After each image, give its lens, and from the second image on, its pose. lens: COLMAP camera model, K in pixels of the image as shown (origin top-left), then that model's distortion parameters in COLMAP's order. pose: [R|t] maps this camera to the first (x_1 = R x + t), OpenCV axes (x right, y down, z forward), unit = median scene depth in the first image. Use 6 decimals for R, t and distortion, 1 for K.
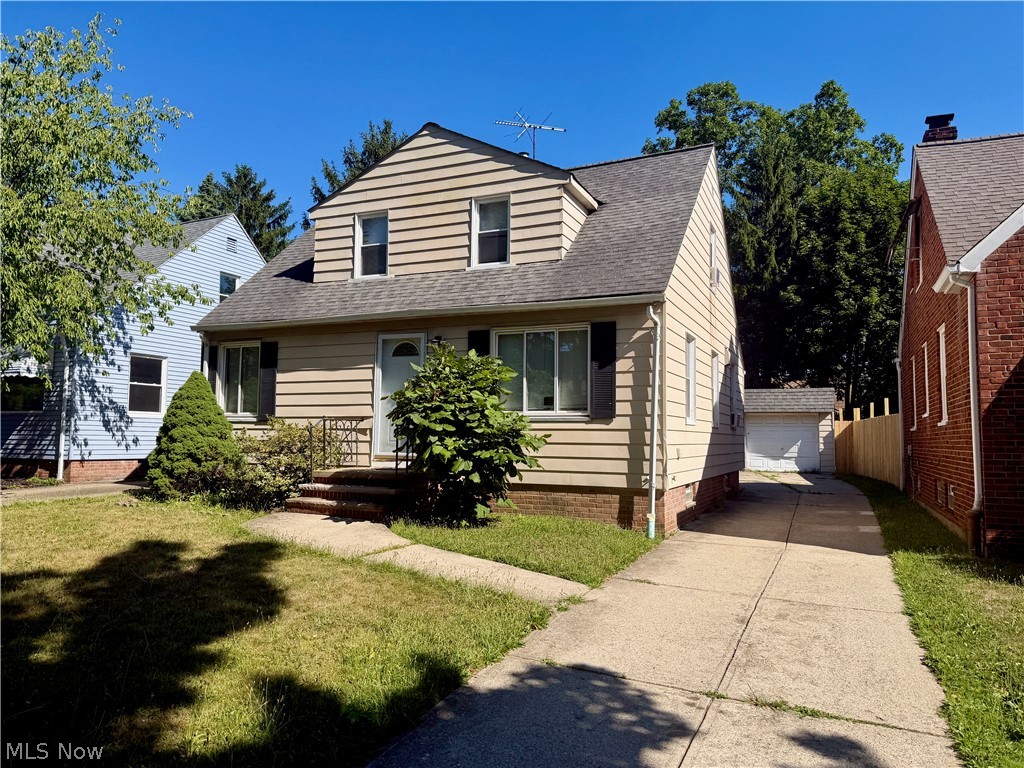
lens RADIAL K [[713.0, 0, 517.8], [0, 713.0, 392.2], [0, 0, 1]] dist [0.064811, -0.006343]
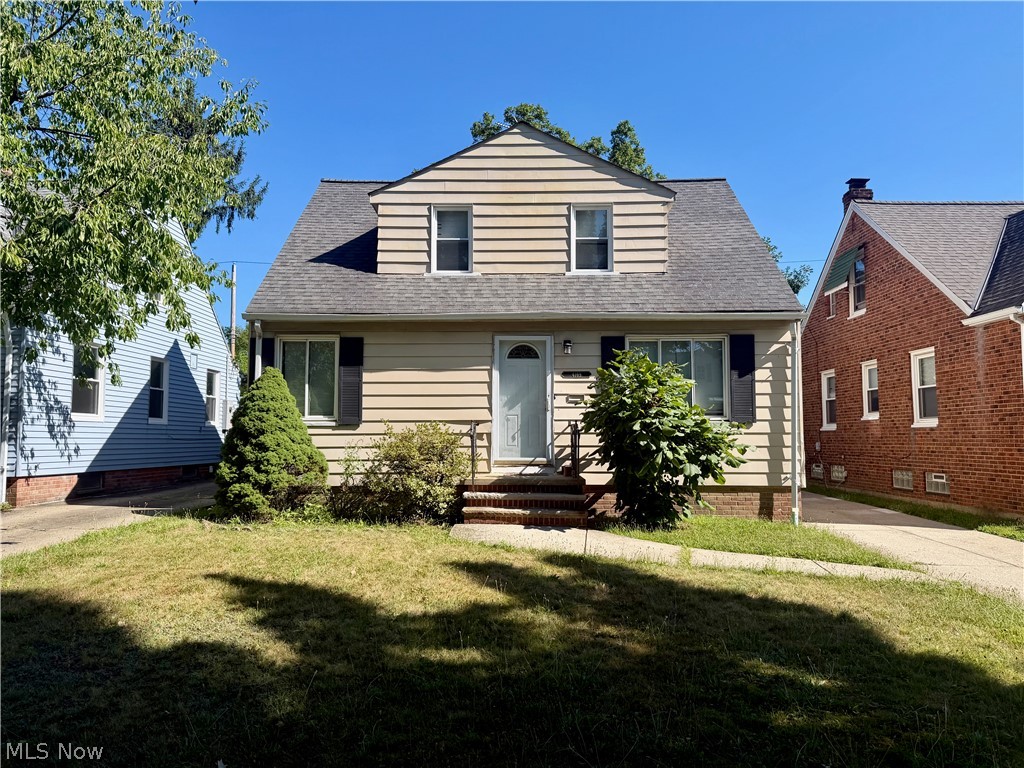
lens RADIAL K [[713.0, 0, 516.6], [0, 713.0, 385.4], [0, 0, 1]] dist [0.064811, -0.006343]
pose [[0.920514, 0.016903, 0.390343, -0.520820], [-0.014641, 0.999854, -0.008772, -0.005100], [-0.390435, 0.002359, 0.920628, 0.100722]]
